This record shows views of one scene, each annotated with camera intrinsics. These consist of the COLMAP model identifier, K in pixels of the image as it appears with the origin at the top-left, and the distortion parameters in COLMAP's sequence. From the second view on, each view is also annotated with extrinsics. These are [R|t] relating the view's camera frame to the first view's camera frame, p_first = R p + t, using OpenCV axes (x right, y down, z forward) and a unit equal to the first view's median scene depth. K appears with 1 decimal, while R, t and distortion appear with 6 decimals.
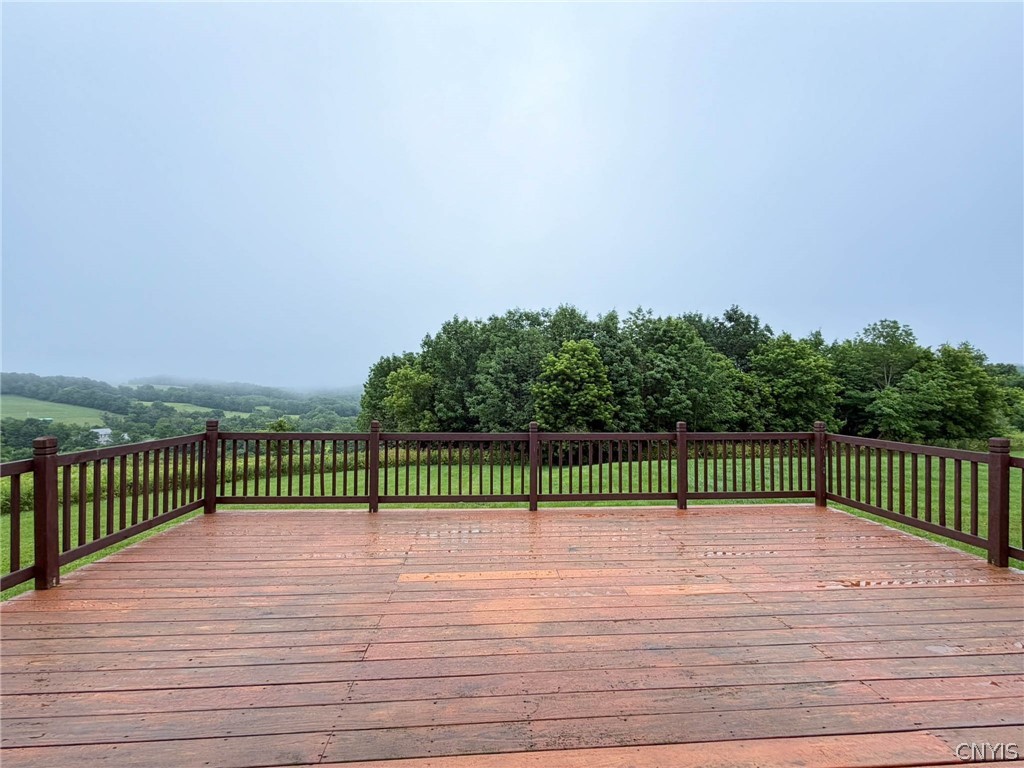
lens RADIAL K [[438.9, 0, 516.7], [0, 438.9, 384.8], [0, 0, 1]] dist [-0.002370, -0.000676]
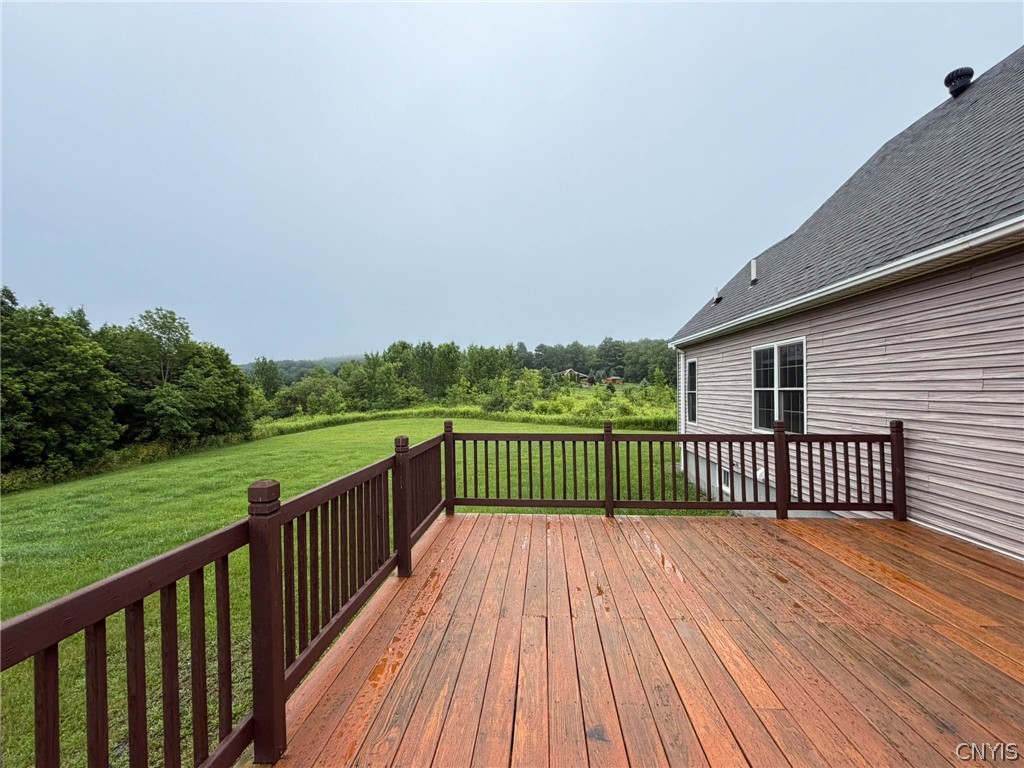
lens RADIAL K [[492.6, 0, 516.0], [0, 492.6, 386.8], [0, 0, 1]] dist [-0.000343, -0.000149]
pose [[0.130233, -0.000159, 0.991483, -0.061667], [-0.009781, 0.999951, 0.001445, 0.002725], [-0.991435, -0.009886, 0.130225, 0.161655]]
